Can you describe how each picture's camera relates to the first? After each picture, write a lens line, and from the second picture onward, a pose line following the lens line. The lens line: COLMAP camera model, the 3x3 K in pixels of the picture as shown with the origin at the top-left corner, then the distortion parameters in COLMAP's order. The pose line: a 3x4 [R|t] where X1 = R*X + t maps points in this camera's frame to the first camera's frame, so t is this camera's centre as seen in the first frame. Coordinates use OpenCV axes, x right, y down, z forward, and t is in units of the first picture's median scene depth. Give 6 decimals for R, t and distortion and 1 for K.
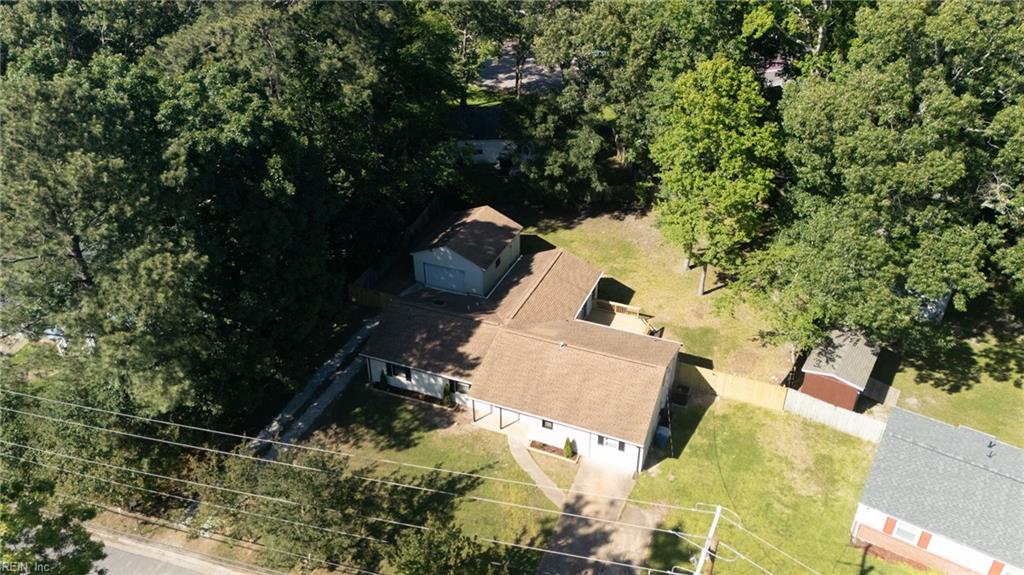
lens RADIAL K [[736.9, 0, 512.0], [0, 736.9, 287.5], [0, 0, 1]] dist [0.191927, -0.529523]
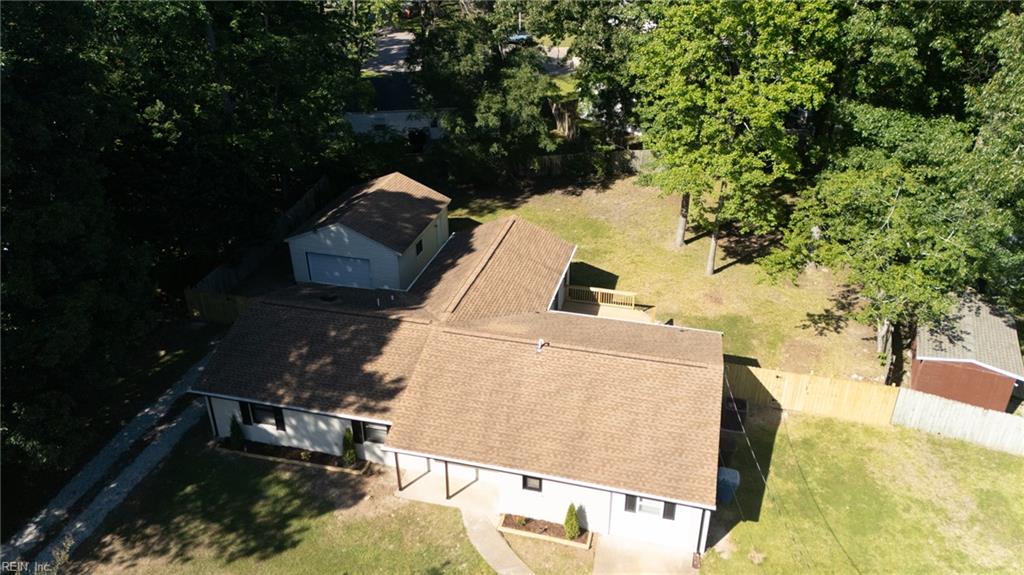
lens RADIAL K [[762.4, 0, 512.0], [0, 762.4, 287.5], [0, 0, 1]] dist [0.091089, -0.107952]
pose [[0.991262, -0.066074, 0.114165, -0.021460], [0.072642, 0.995876, -0.054358, 0.060305], [-0.110102, 0.062176, 0.991974, 0.372833]]
